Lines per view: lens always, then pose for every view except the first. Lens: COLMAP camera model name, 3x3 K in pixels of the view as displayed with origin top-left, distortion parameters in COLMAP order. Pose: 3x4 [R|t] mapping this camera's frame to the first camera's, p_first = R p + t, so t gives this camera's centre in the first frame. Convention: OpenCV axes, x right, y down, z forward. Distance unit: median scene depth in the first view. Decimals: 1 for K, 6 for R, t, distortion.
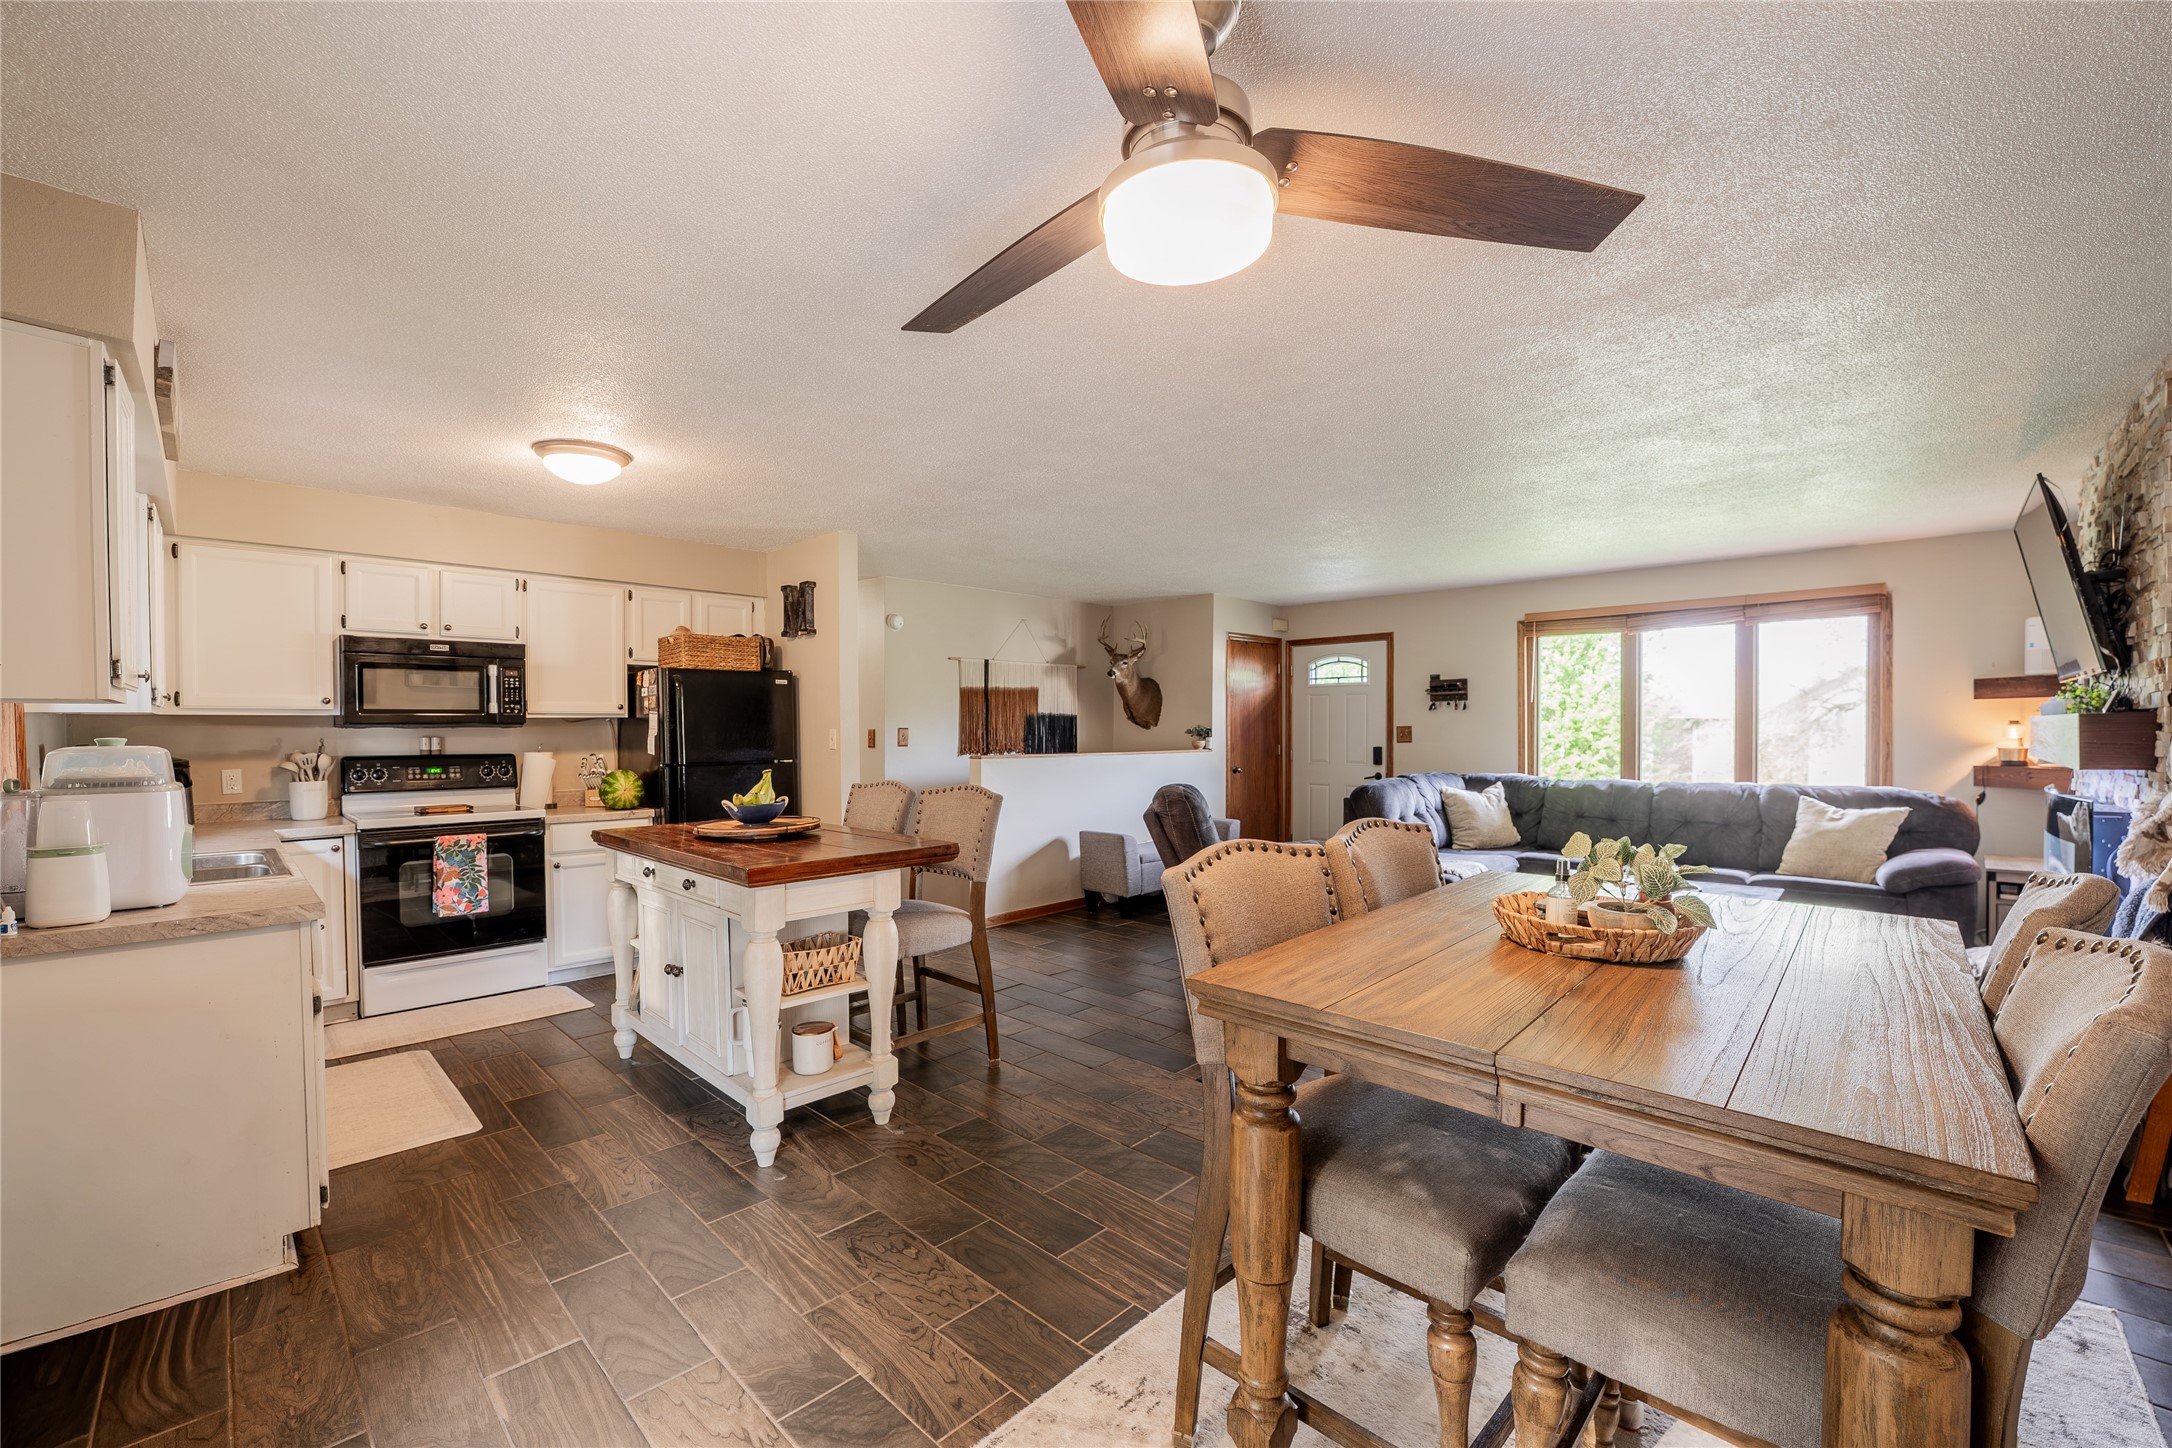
lens RADIAL K [[882.7, 0, 1076.5], [0, 882.7, 736.0], [0, 0, 1]] dist [-0.023622, 0.000601]
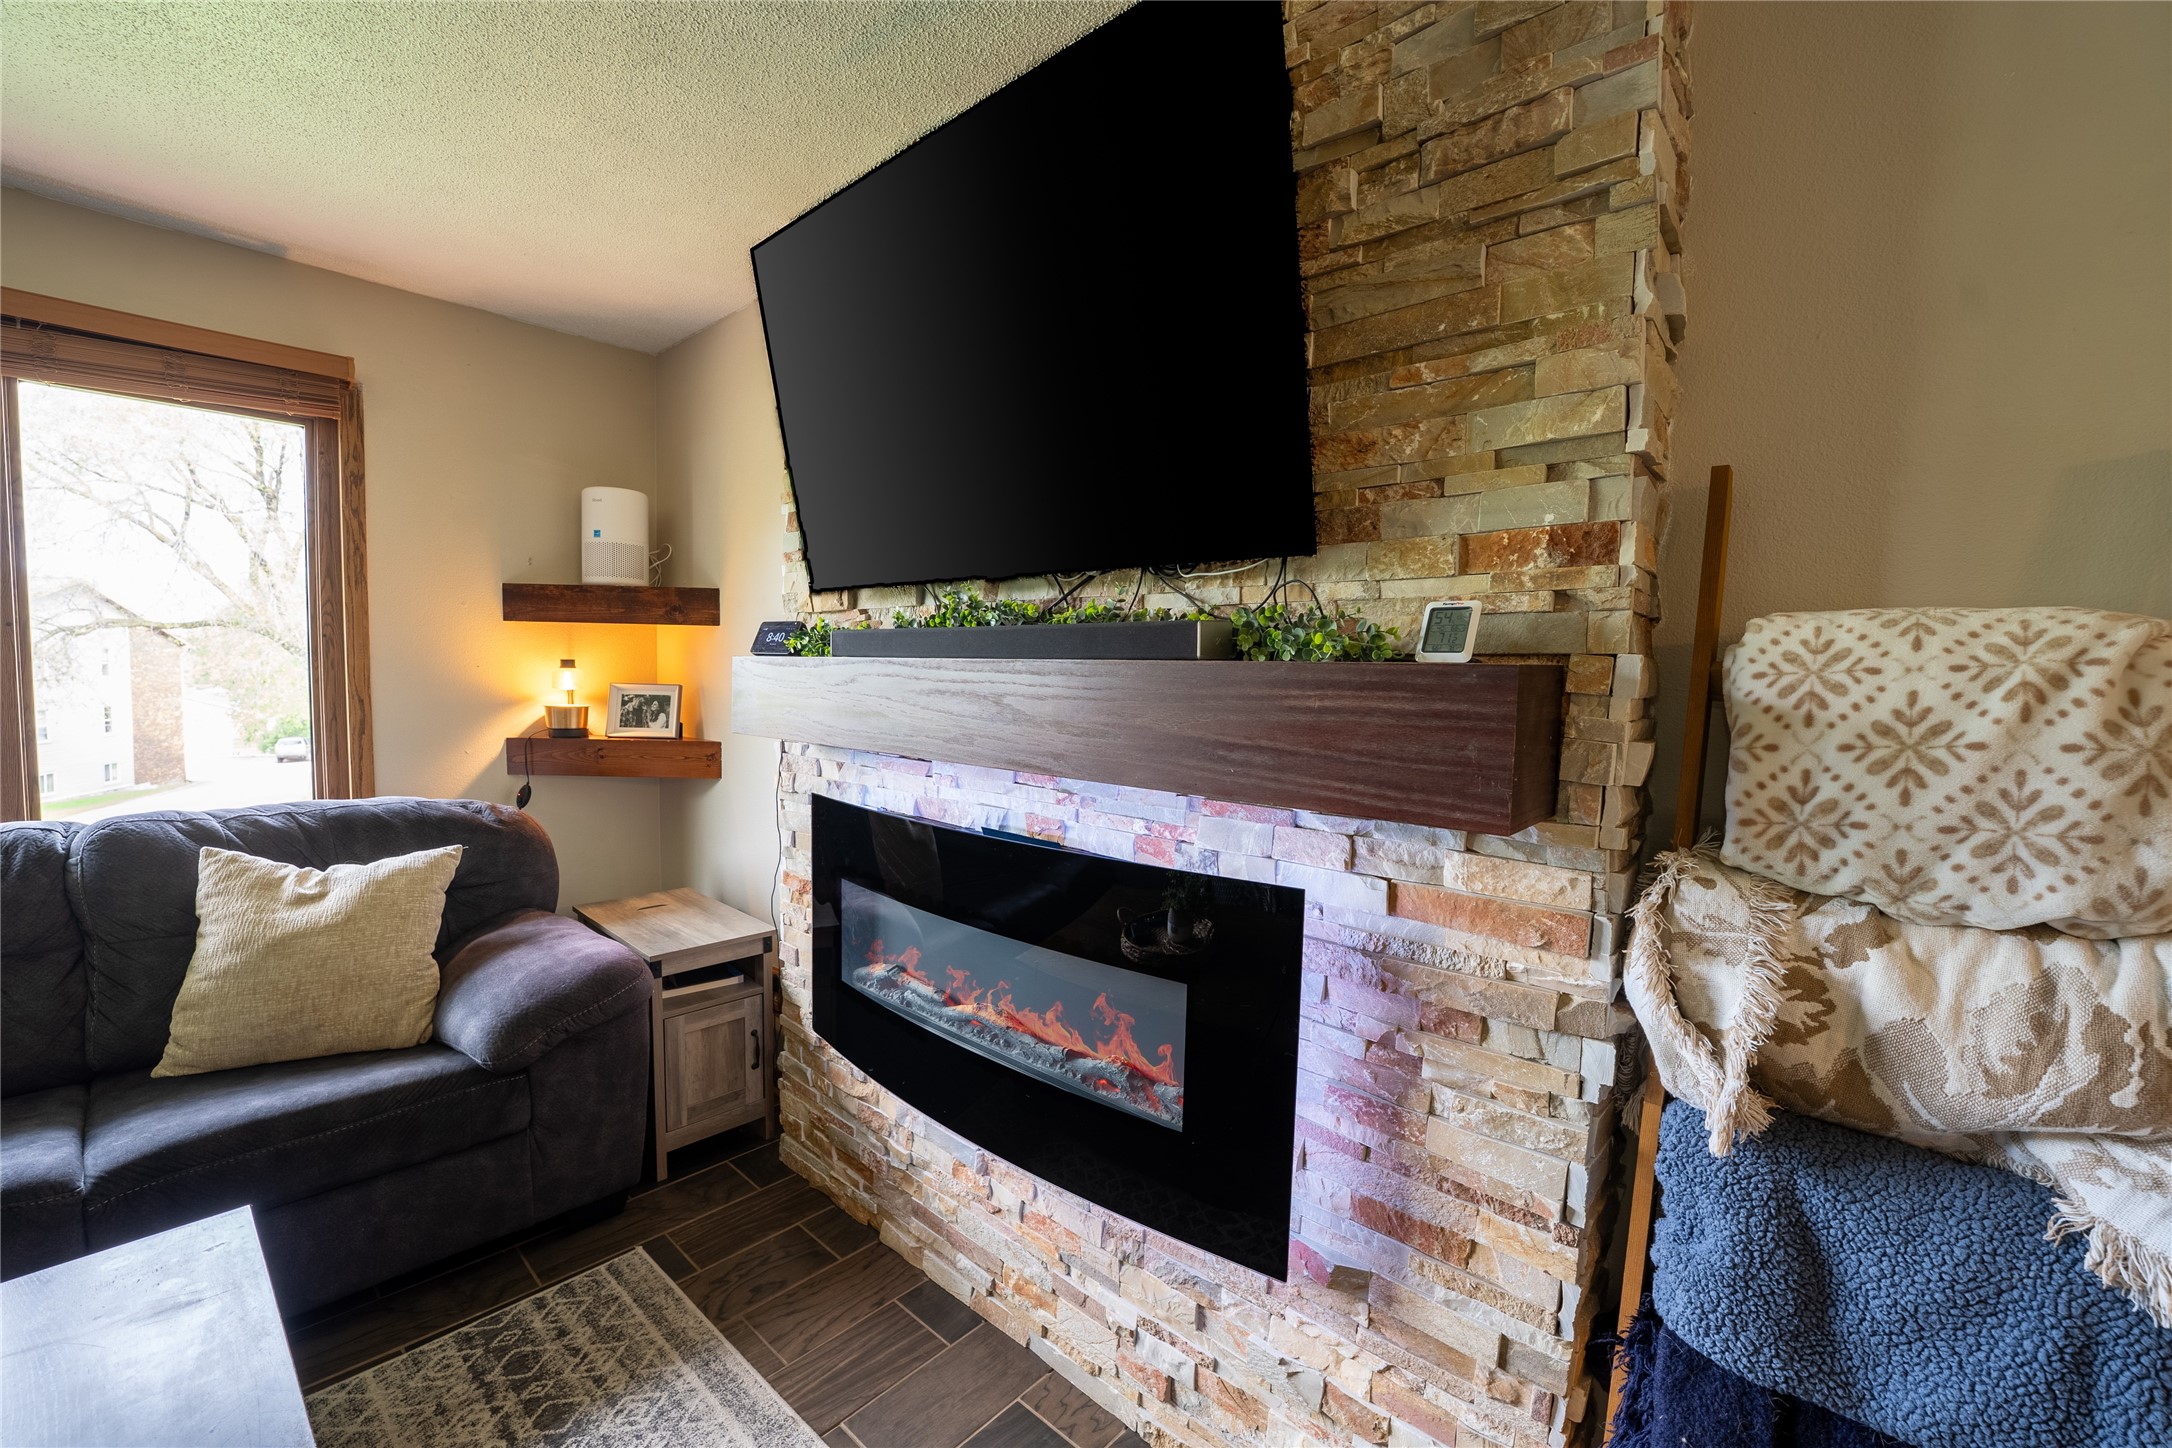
lens RADIAL K [[882.7, 0, 1076.5], [0, 882.7, 736.0], [0, 0, 1]] dist [-0.023622, 0.000601]
pose [[-0.027525, -0.067280, 0.997354, 0.460050], [-0.013103, 0.997671, 0.066940, -0.010479], [-0.999535, -0.011226, -0.028342, 0.641618]]
